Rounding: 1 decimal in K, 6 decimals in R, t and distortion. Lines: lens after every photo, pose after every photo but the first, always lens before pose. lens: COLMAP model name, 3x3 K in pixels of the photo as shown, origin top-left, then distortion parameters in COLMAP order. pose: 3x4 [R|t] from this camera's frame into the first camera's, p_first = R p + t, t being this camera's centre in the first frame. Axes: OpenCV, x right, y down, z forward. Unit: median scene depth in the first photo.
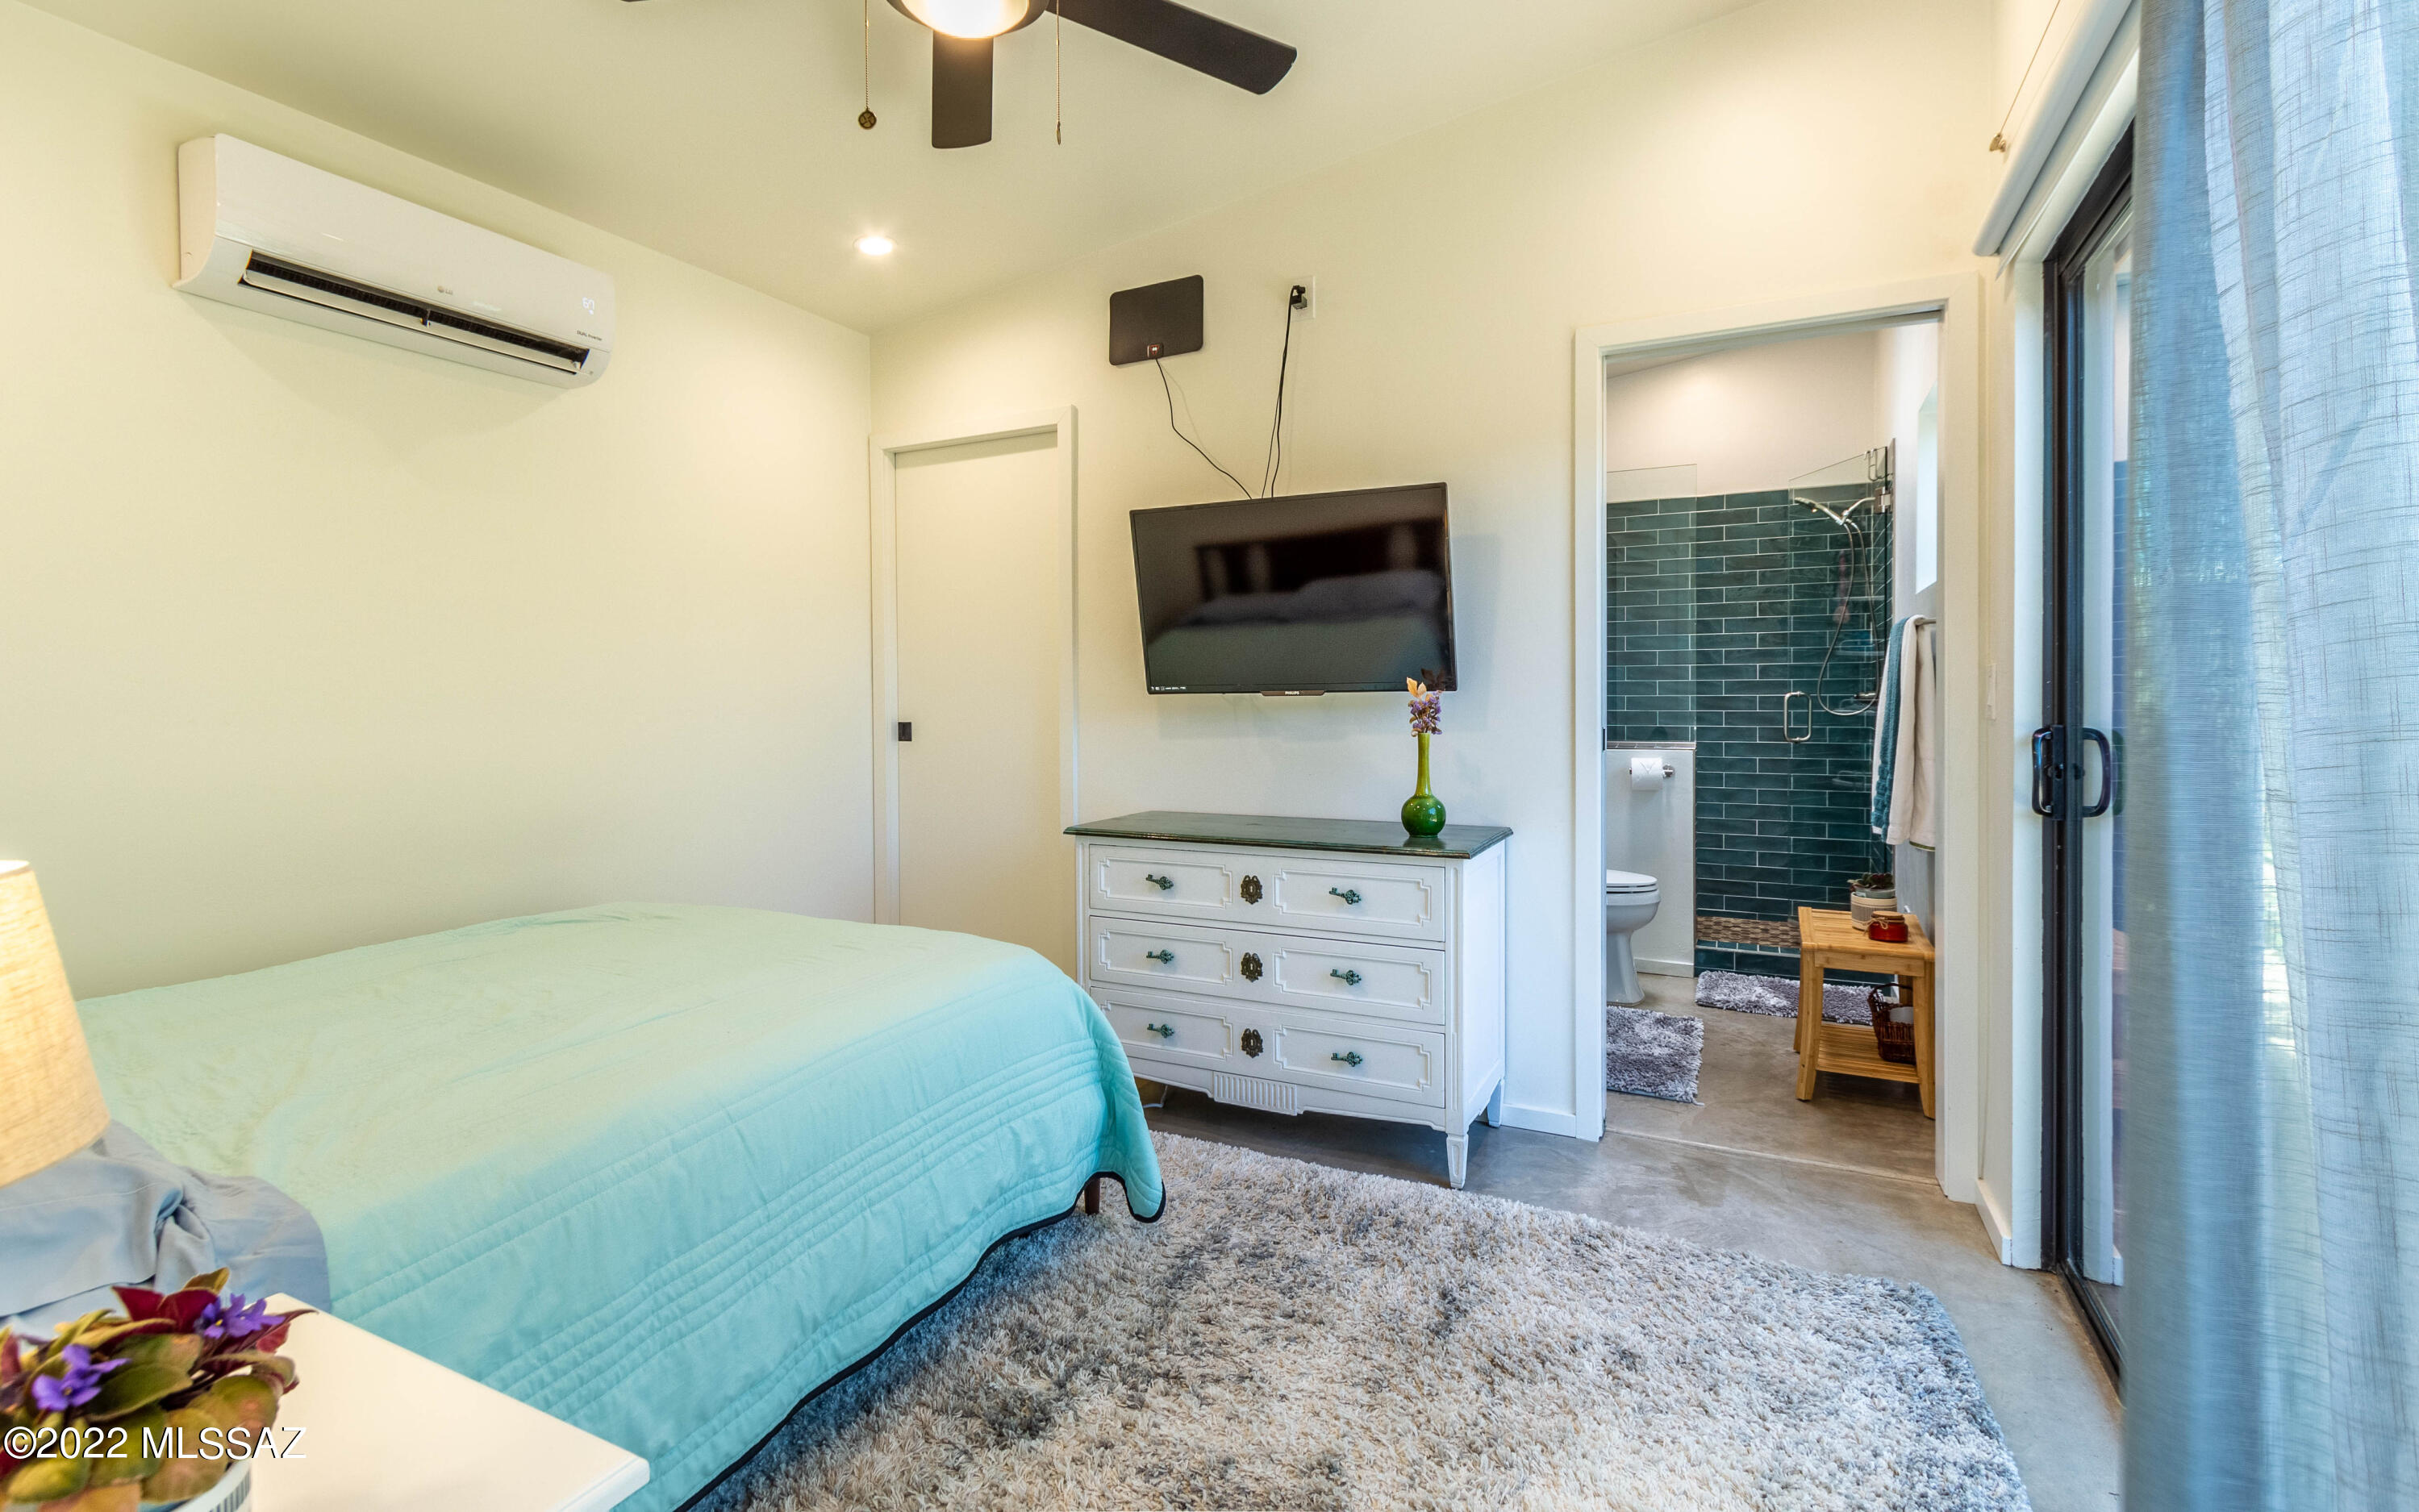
lens RADIAL K [[1126.5, 0, 1202.0], [0, 1126.5, 696.5], [0, 0, 1]] dist [-0.000555, 0.000591]
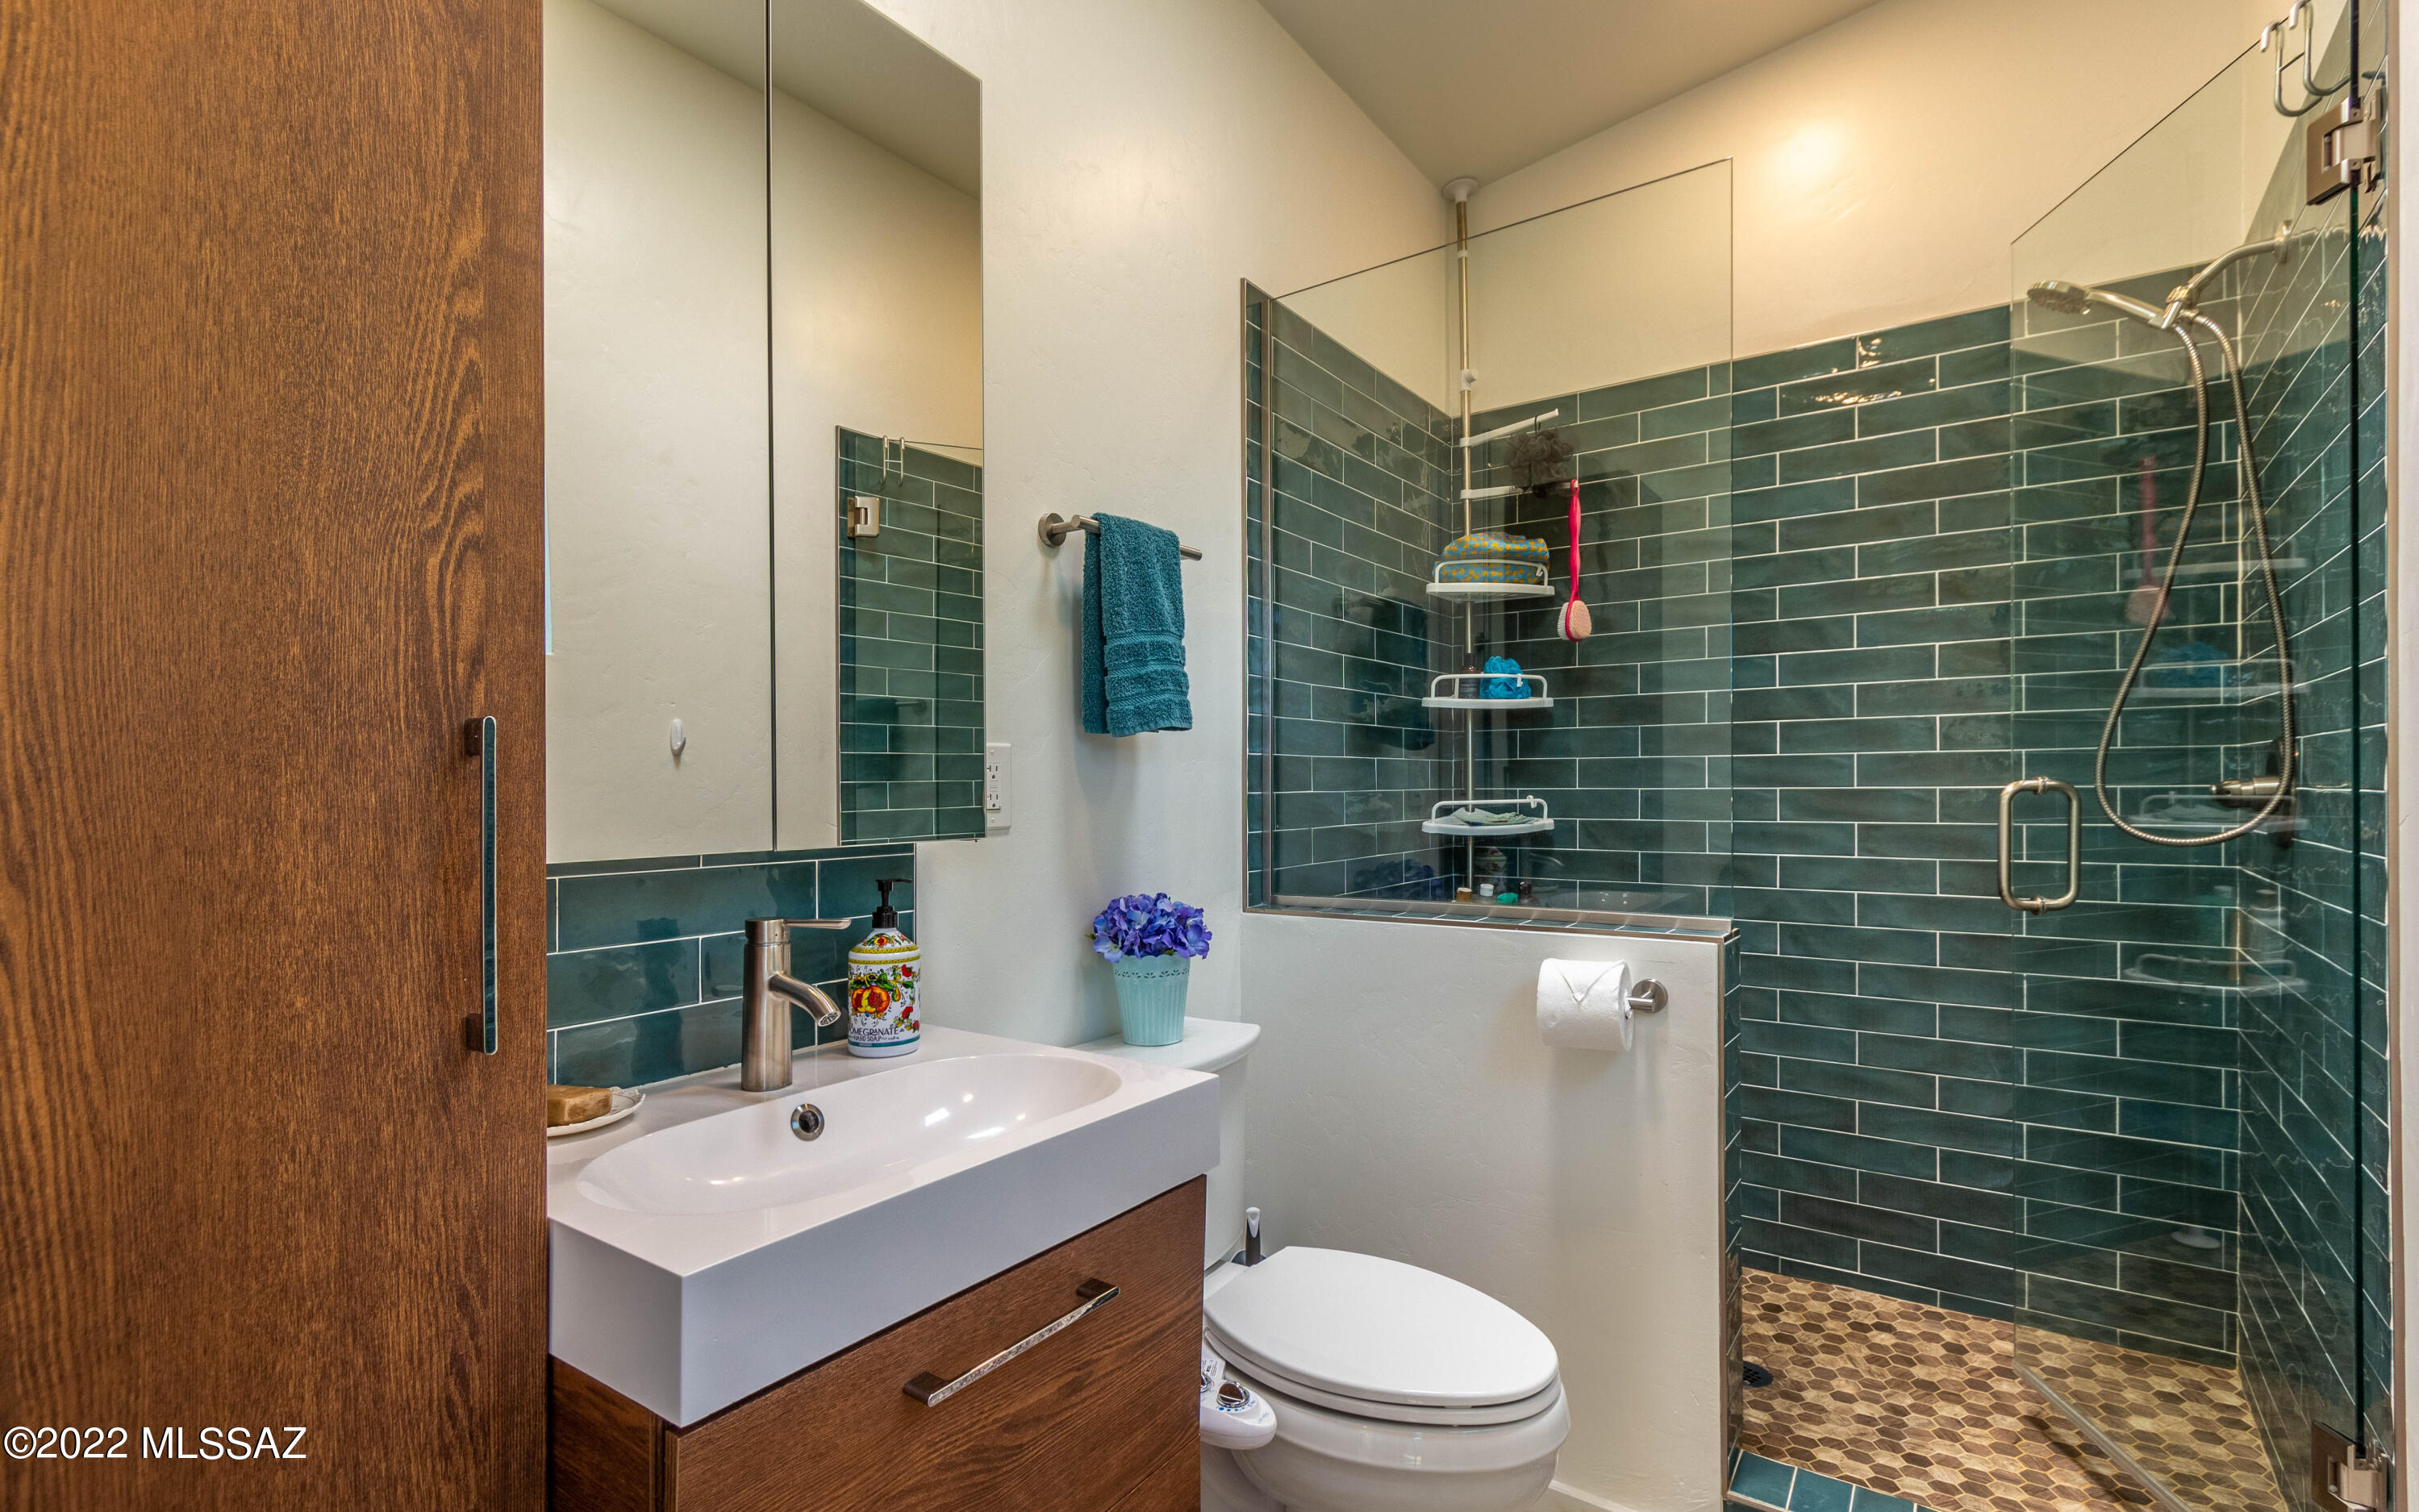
lens RADIAL K [[1126.5, 0, 1207.7], [0, 1126.5, 770.7], [0, 0, 1]] dist [-0.000555, 0.000591]
pose [[0.988525, -0.001958, -0.151045, 0.283480], [0.000931, 0.999976, -0.006874, -0.004589], [0.151055, 0.006655, 0.988503, 0.532966]]
